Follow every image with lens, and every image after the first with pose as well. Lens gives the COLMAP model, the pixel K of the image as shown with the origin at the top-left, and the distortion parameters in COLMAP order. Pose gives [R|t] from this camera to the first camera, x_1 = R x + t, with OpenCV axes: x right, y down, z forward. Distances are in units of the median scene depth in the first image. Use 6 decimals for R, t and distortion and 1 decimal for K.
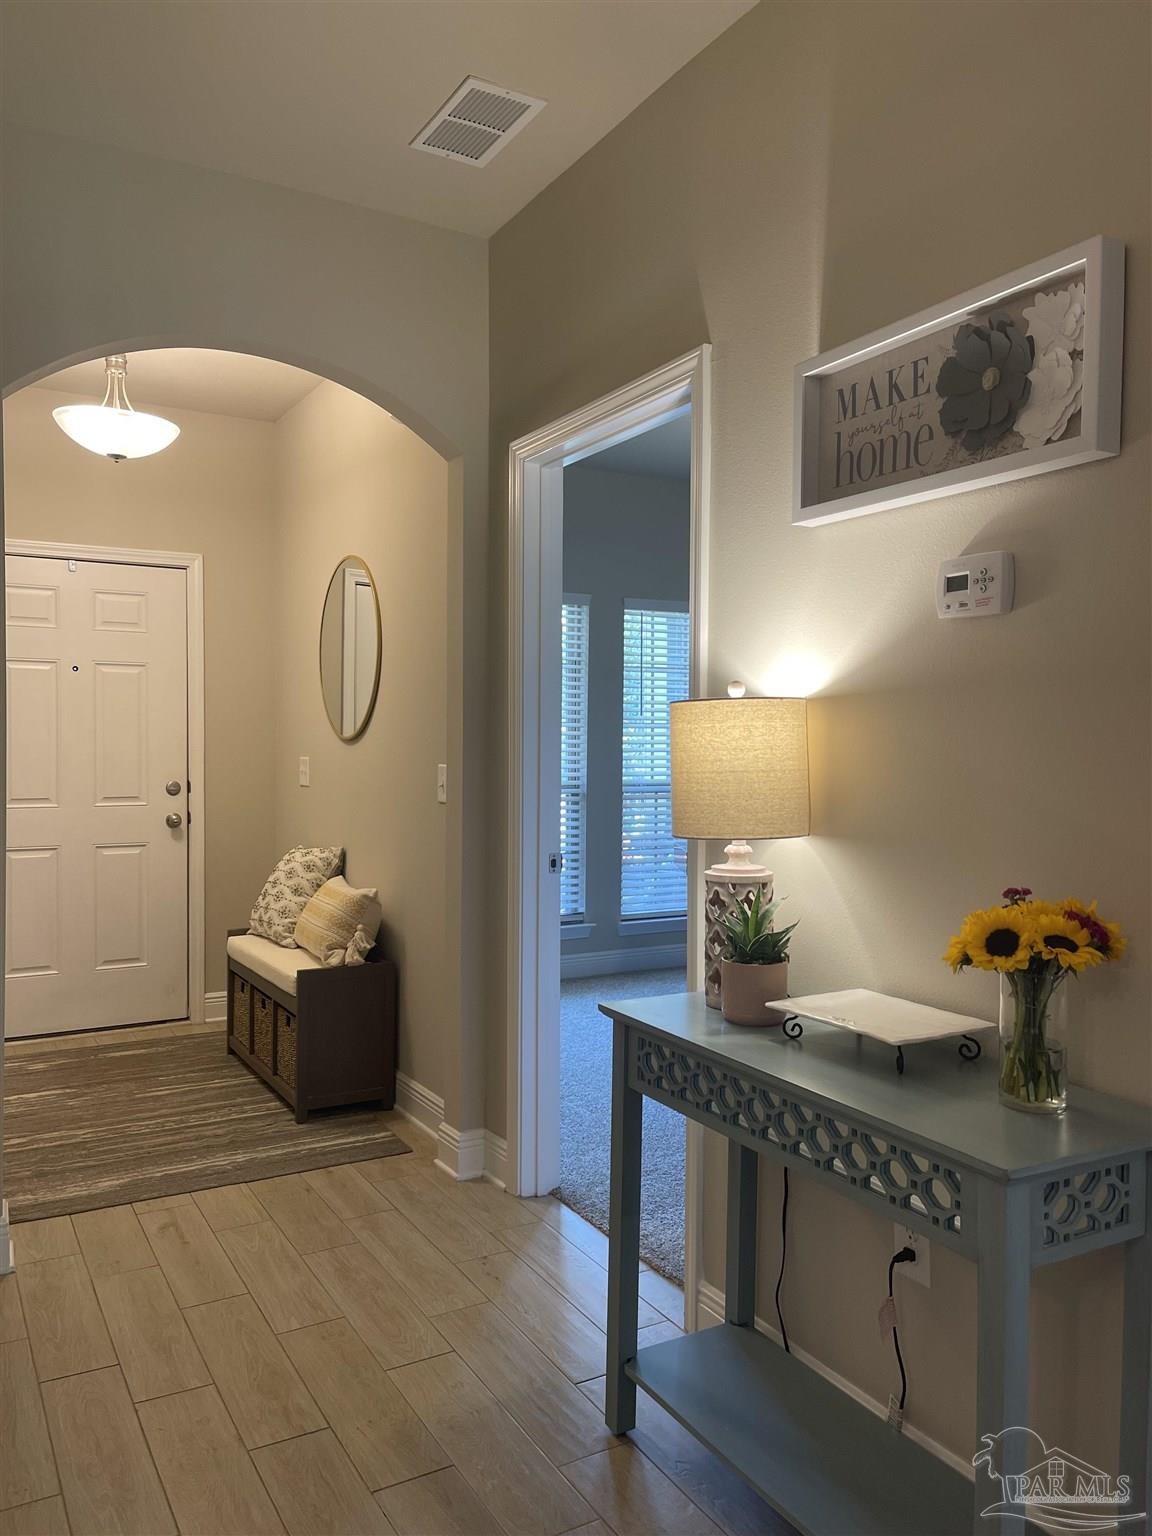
lens RADIAL K [[1142.9, 0, 583.3], [0, 1142.9, 772.5], [0, 0, 1]] dist [0.003427, 0.003005]
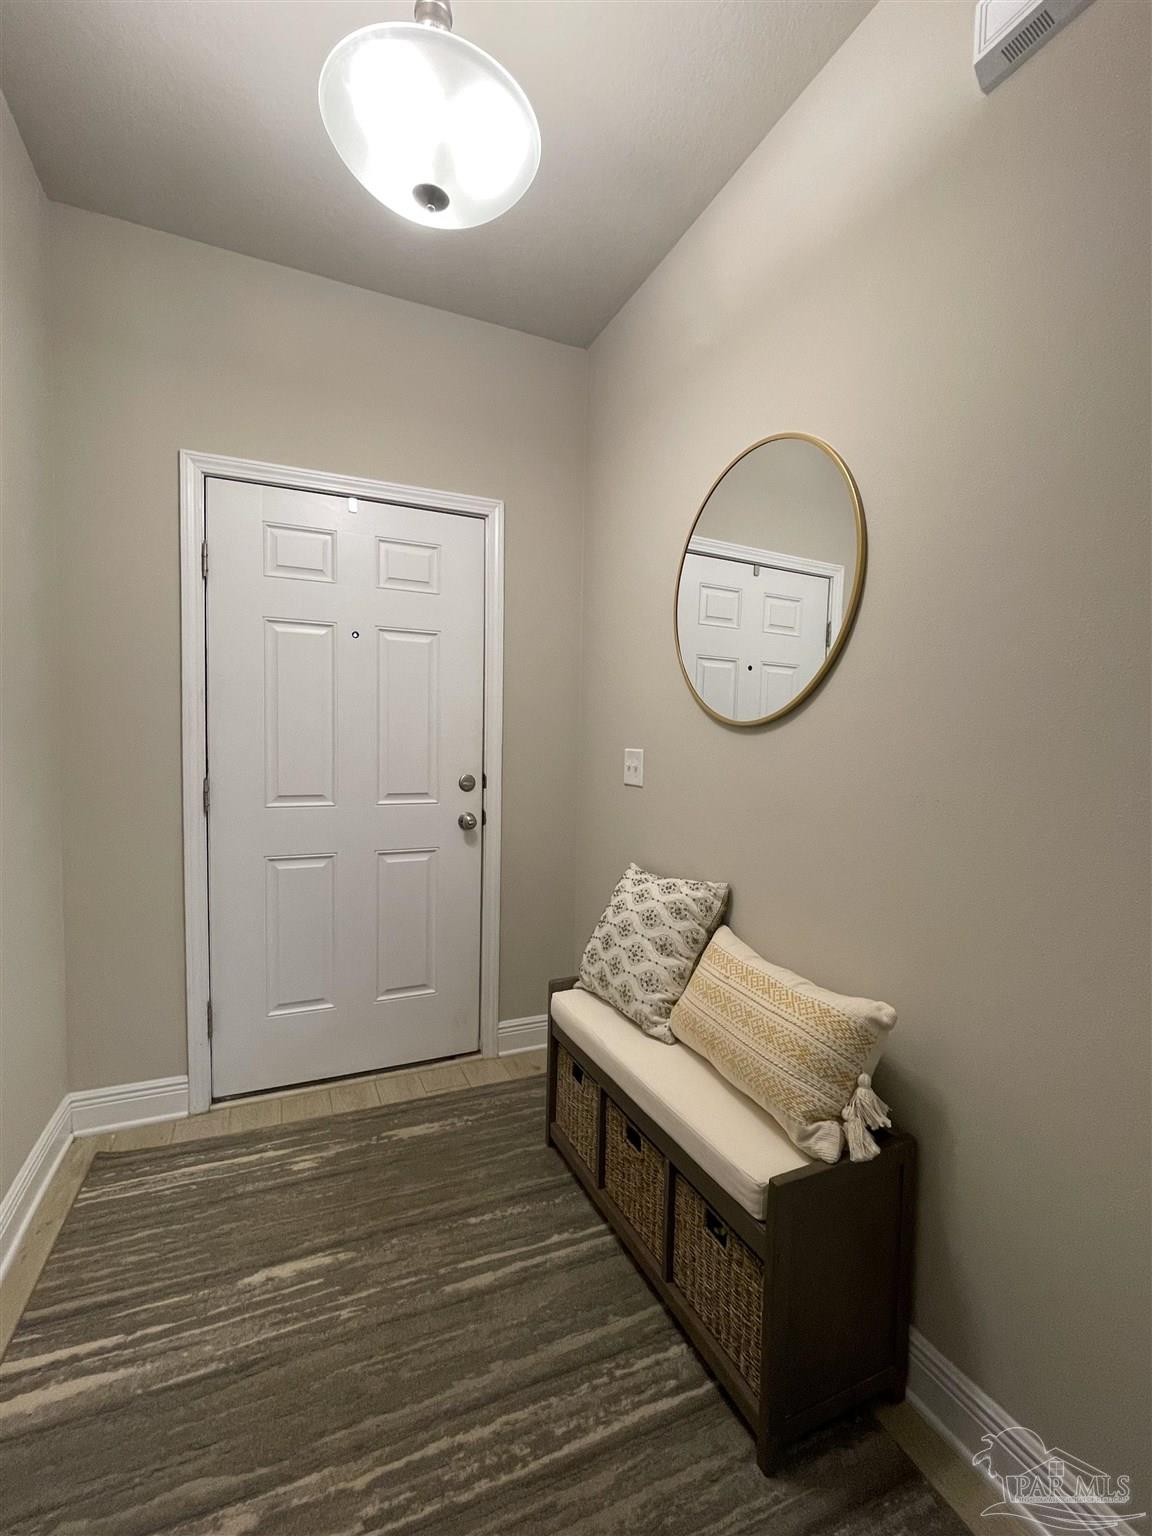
lens RADIAL K [[687.2, 0, 572.2], [0, 687.2, 773.3], [0, 0, 1]] dist [-0.001766, 0.000052]
pose [[0.993642, 0.021981, -0.110419, -0.266426], [-0.018241, 0.999229, 0.034772, -0.014258], [0.111098, -0.032537, 0.993277, 0.599074]]
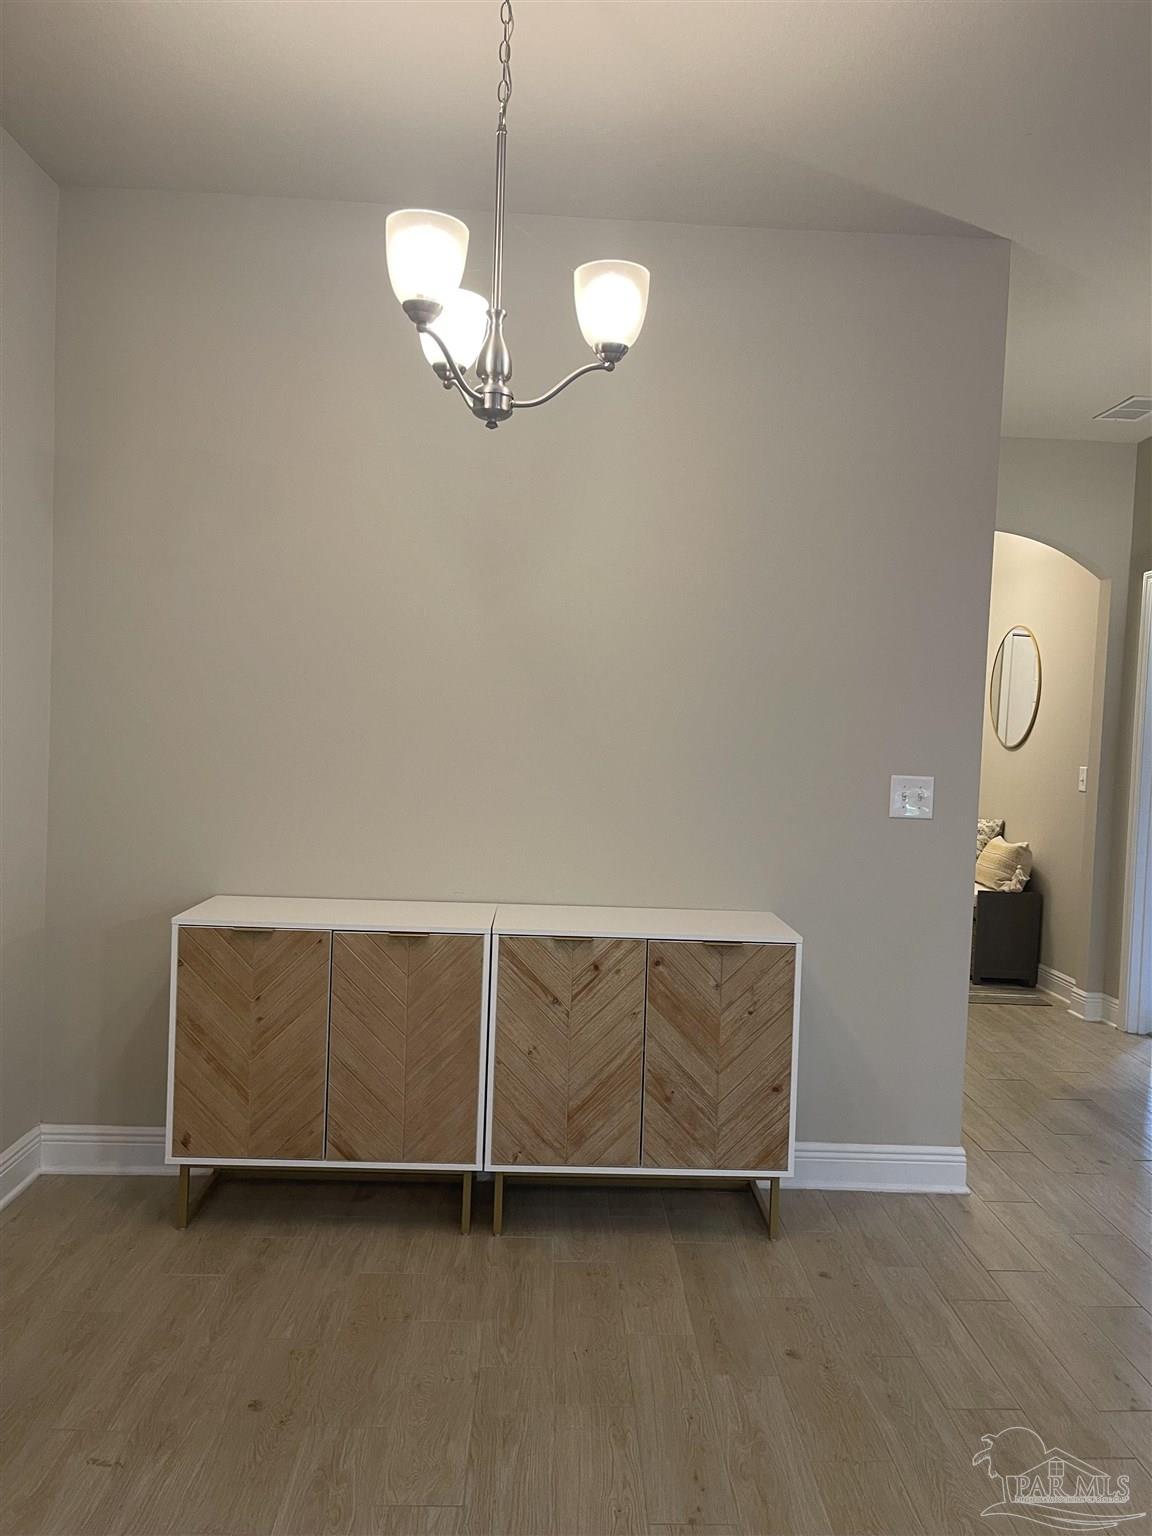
lens RADIAL K [[1142.9, 0, 583.3], [0, 1142.9, 772.5], [0, 0, 1]] dist [0.003427, 0.003005]
pose [[0.878410, 0.047032, -0.475589, 0.017069], [-0.048864, 0.998769, 0.008519, 0.017789], [0.475404, 0.015756, 0.879626, -0.600614]]
